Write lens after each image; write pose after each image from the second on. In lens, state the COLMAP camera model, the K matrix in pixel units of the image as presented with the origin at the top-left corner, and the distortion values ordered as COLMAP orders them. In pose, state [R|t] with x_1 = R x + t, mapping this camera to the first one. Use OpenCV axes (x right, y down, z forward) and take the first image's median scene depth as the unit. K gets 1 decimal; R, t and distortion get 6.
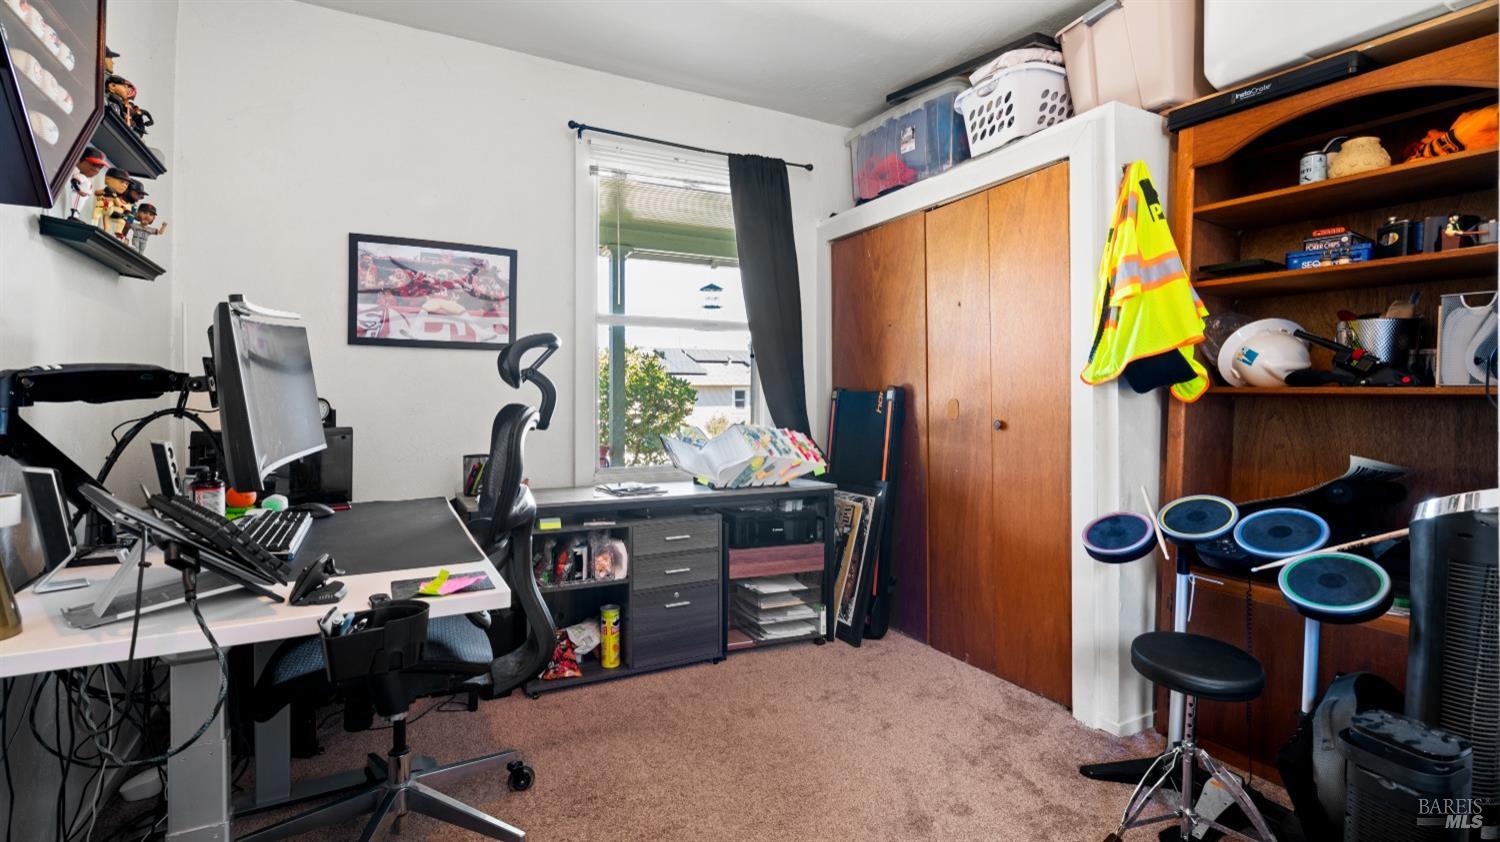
lens RADIAL K [[678.7, 0, 737.2], [0, 678.7, 412.1], [0, 0, 1]] dist [-0.036953, 0.006592]
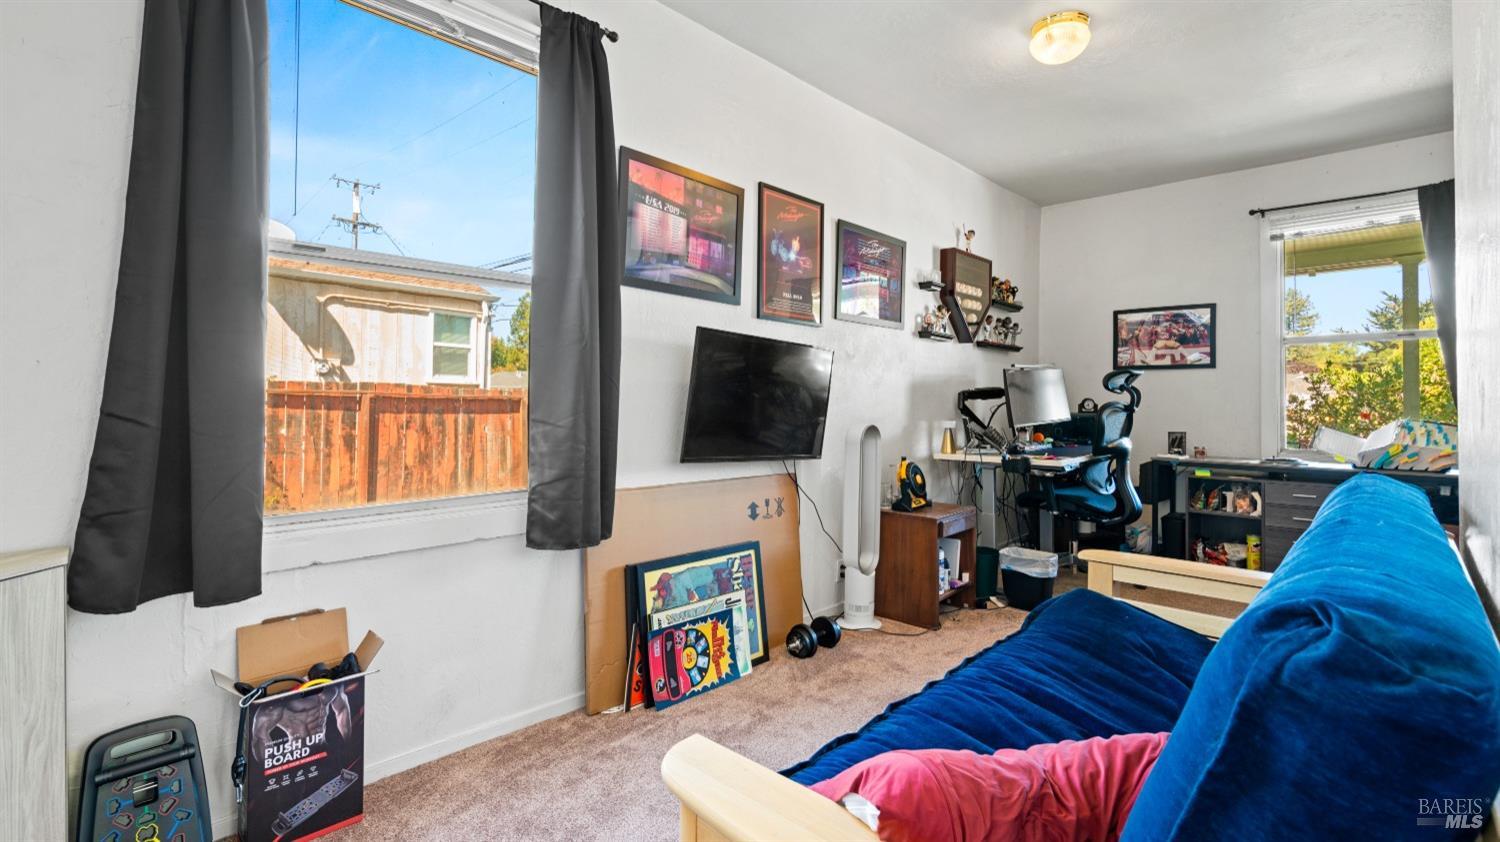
lens RADIAL K [[678.7, 0, 748.7], [0, 678.7, 406.3], [0, 0, 1]] dist [-0.036953, 0.006592]
pose [[0.310172, 0.007471, -0.950651, 0.888977], [-0.016745, 0.999857, 0.002394, 0.013360], [0.950533, 0.015176, 0.310253, -0.552256]]
